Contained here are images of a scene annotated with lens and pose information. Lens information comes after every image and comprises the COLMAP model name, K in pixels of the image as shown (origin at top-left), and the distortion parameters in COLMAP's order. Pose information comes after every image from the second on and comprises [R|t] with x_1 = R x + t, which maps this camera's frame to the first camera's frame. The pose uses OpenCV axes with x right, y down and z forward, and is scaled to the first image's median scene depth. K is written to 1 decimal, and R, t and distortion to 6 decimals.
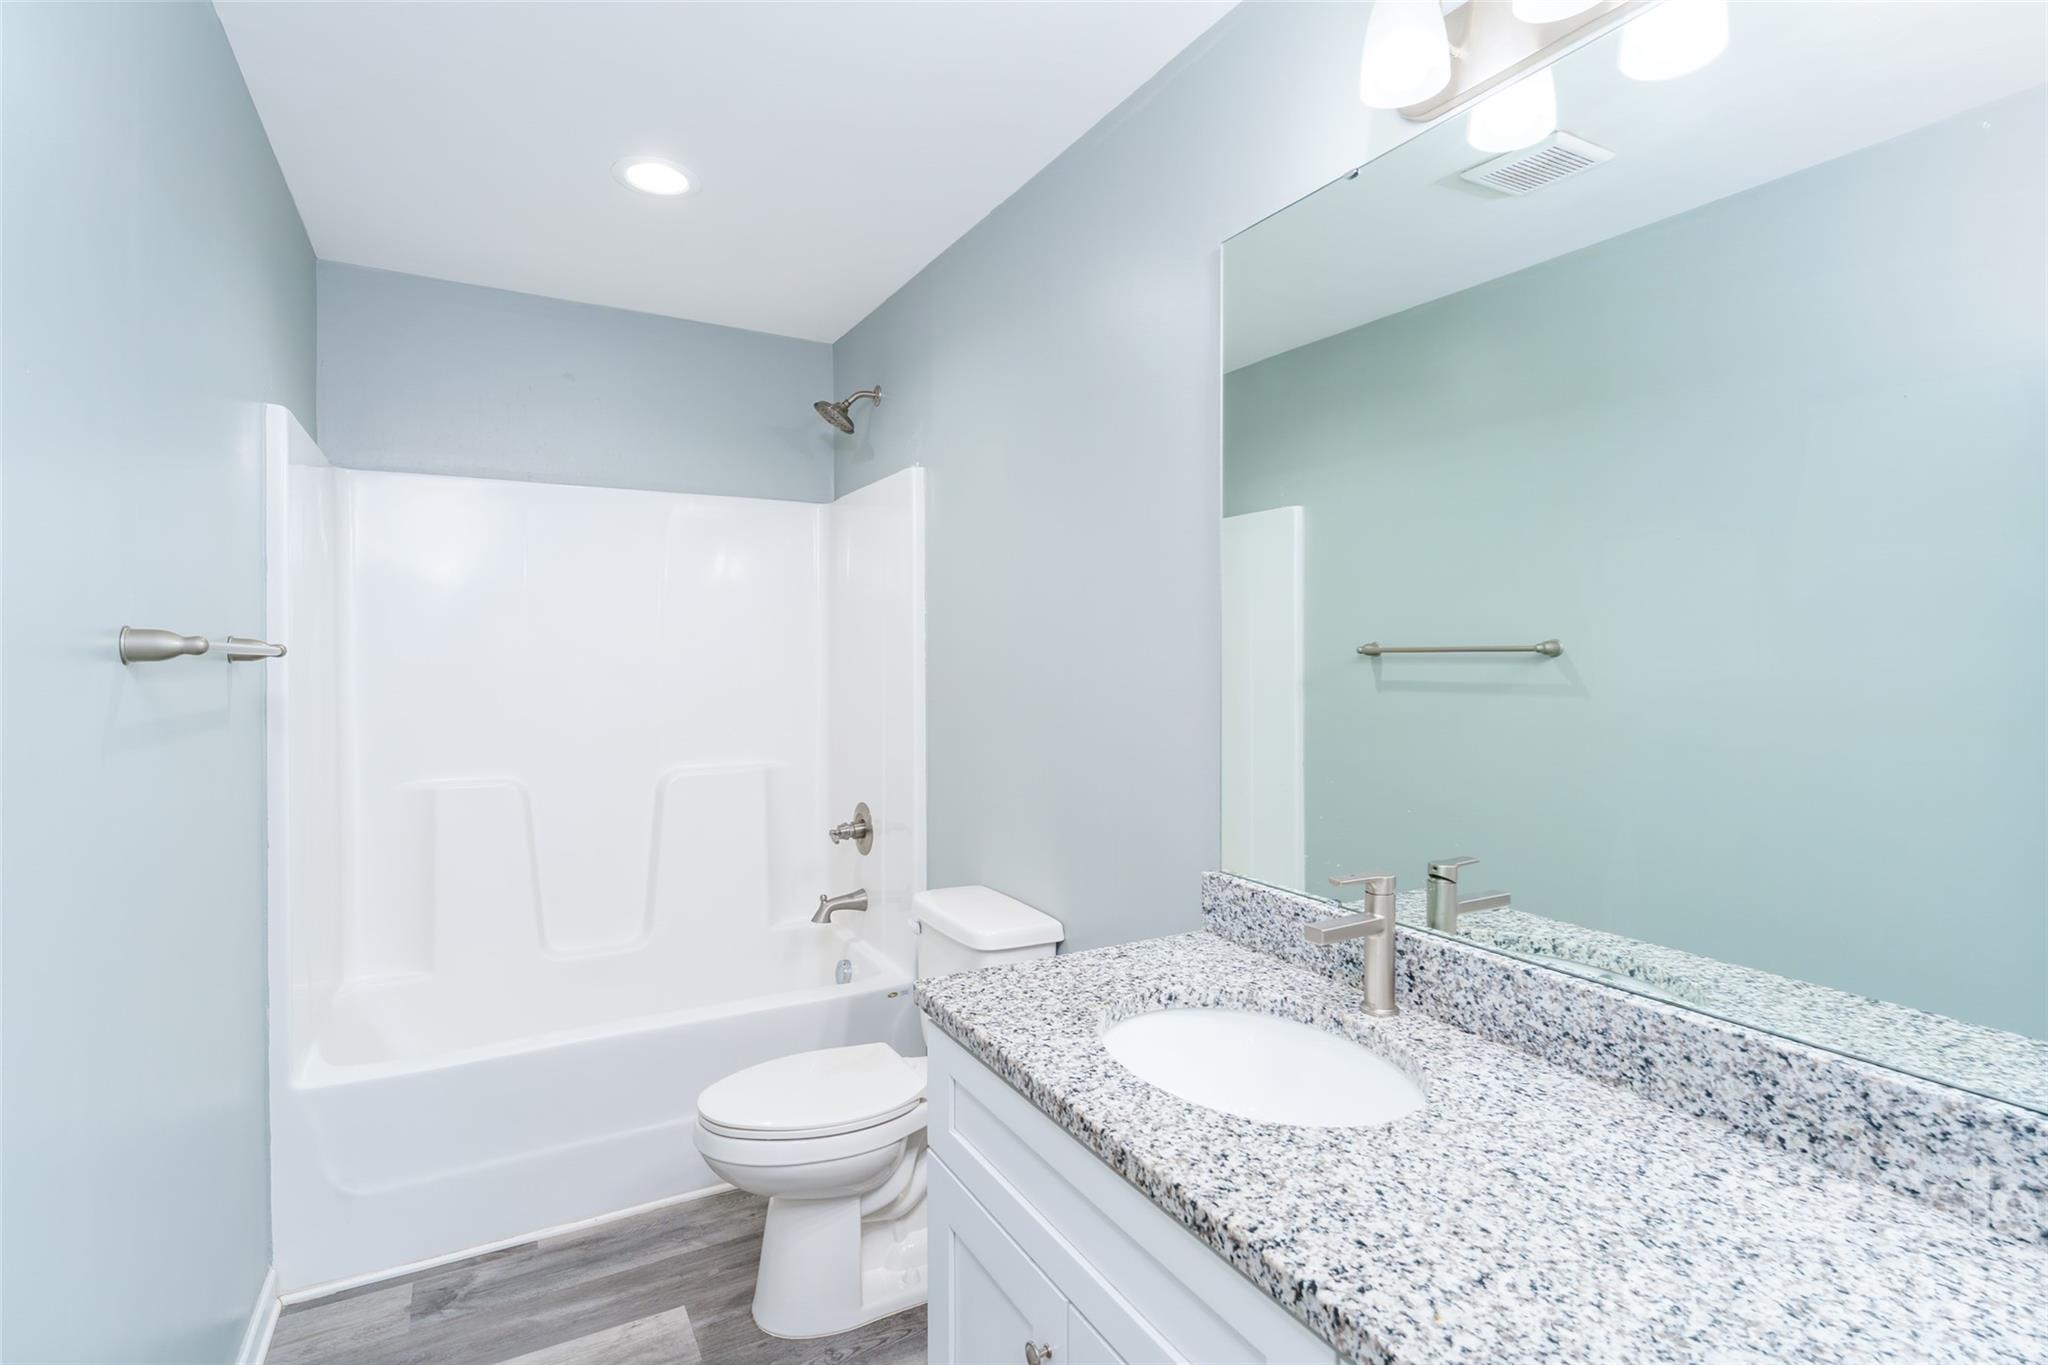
lens RADIAL K [[964.0, 0, 983.3], [0, 964.0, 653.5], [0, 0, 1]] dist [-0.000091, -0.000616]
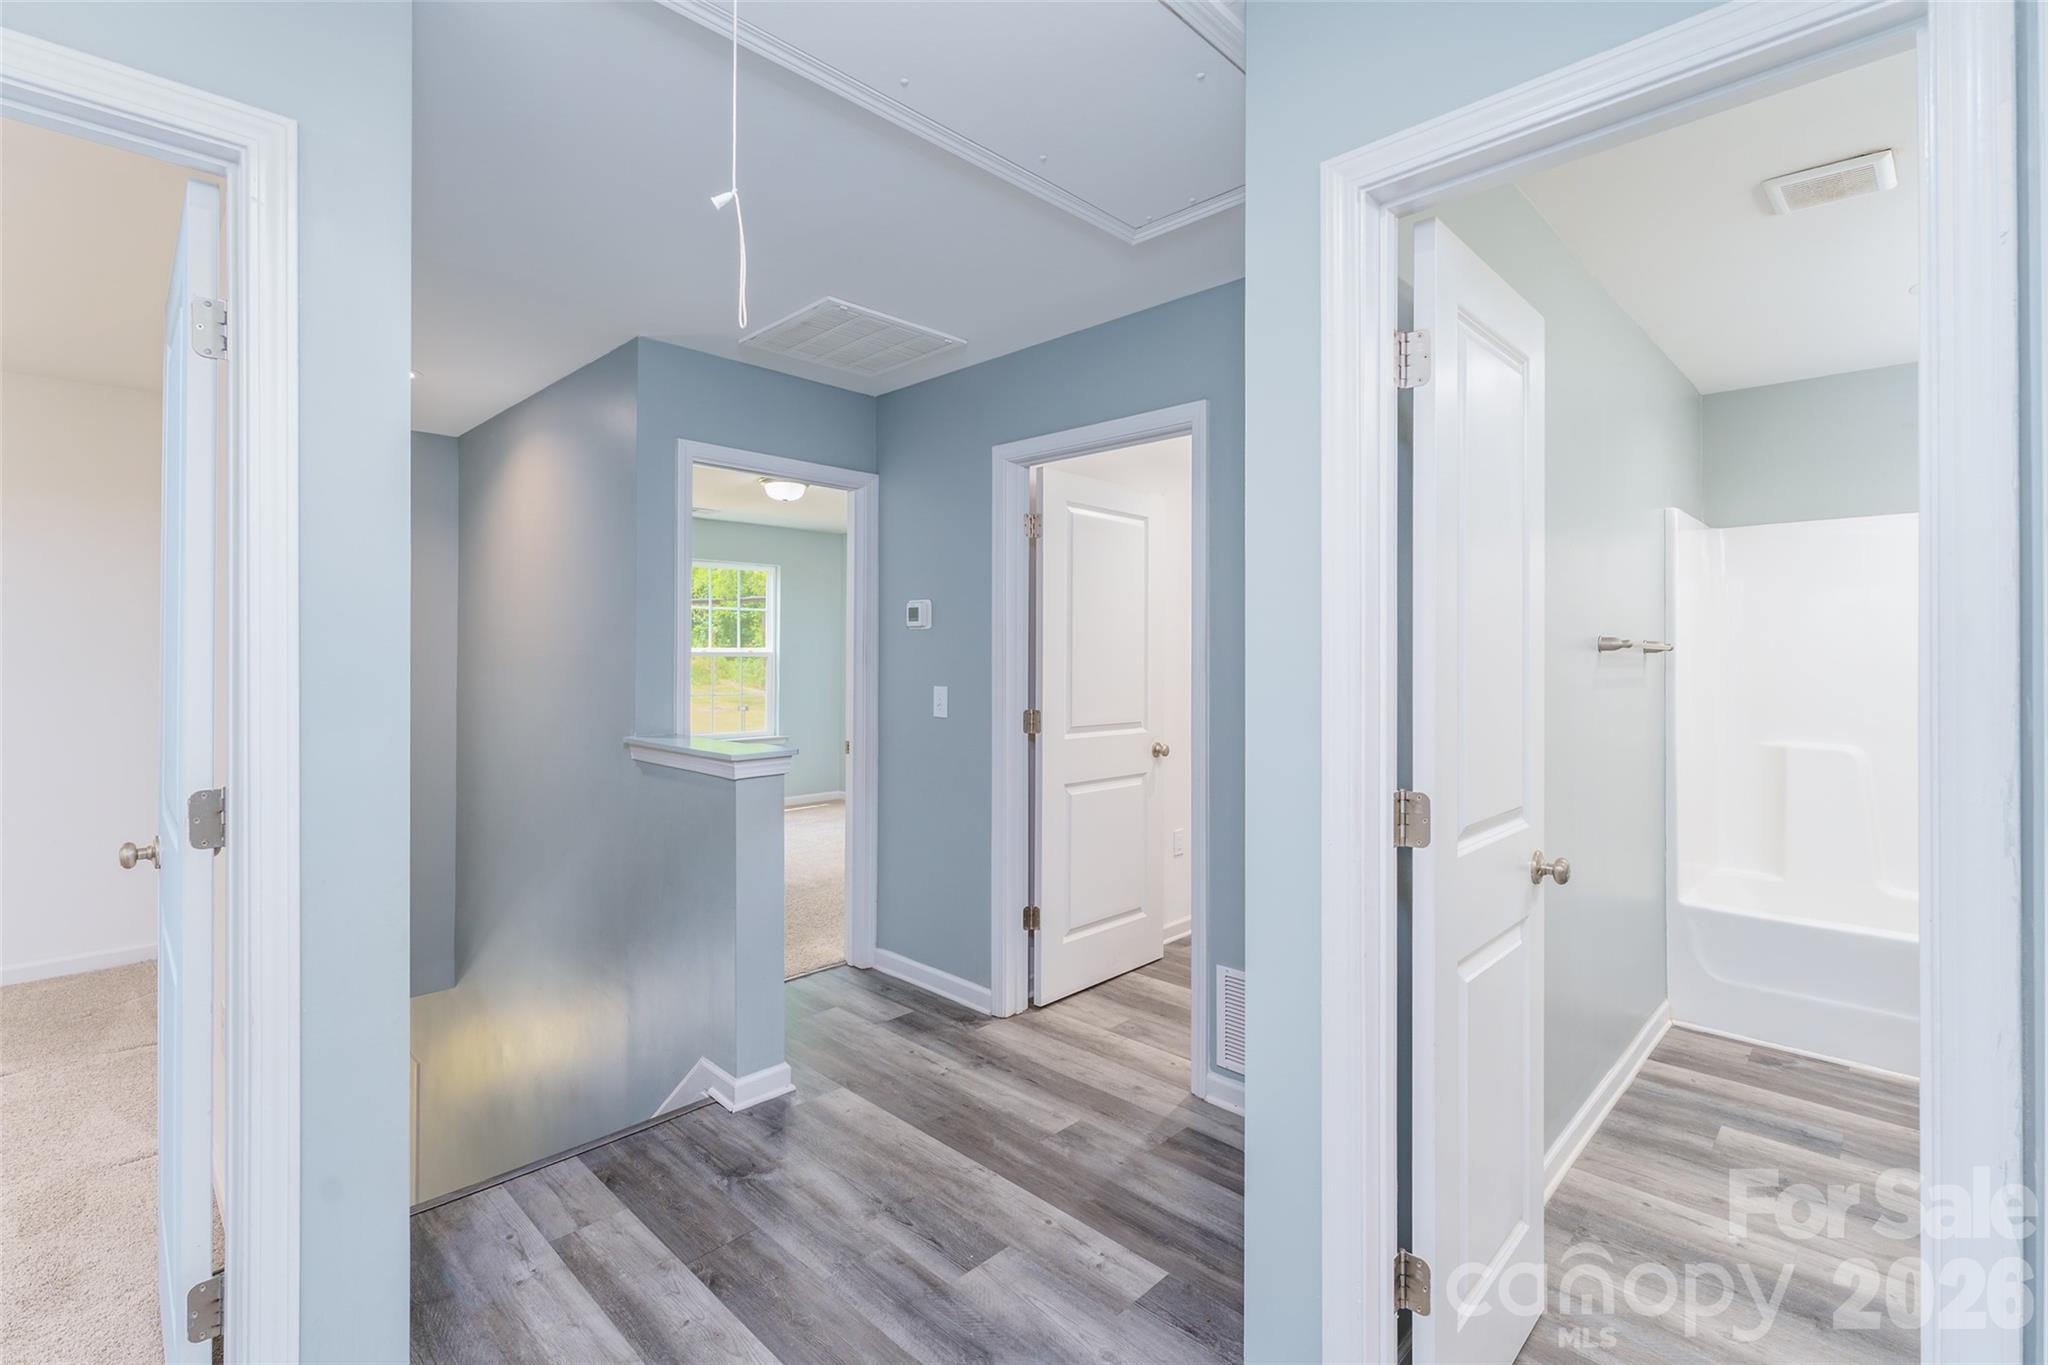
lens RADIAL K [[939.7, 0, 1023.3], [0, 939.7, 673.0], [0, 0, 1]] dist [0.000133, -0.000132]
pose [[0.309819, 0.008308, -0.950759, 0.497828], [-0.000073, 0.999962, 0.008714, 0.026100], [0.950796, -0.002631, 0.309808, -0.612570]]
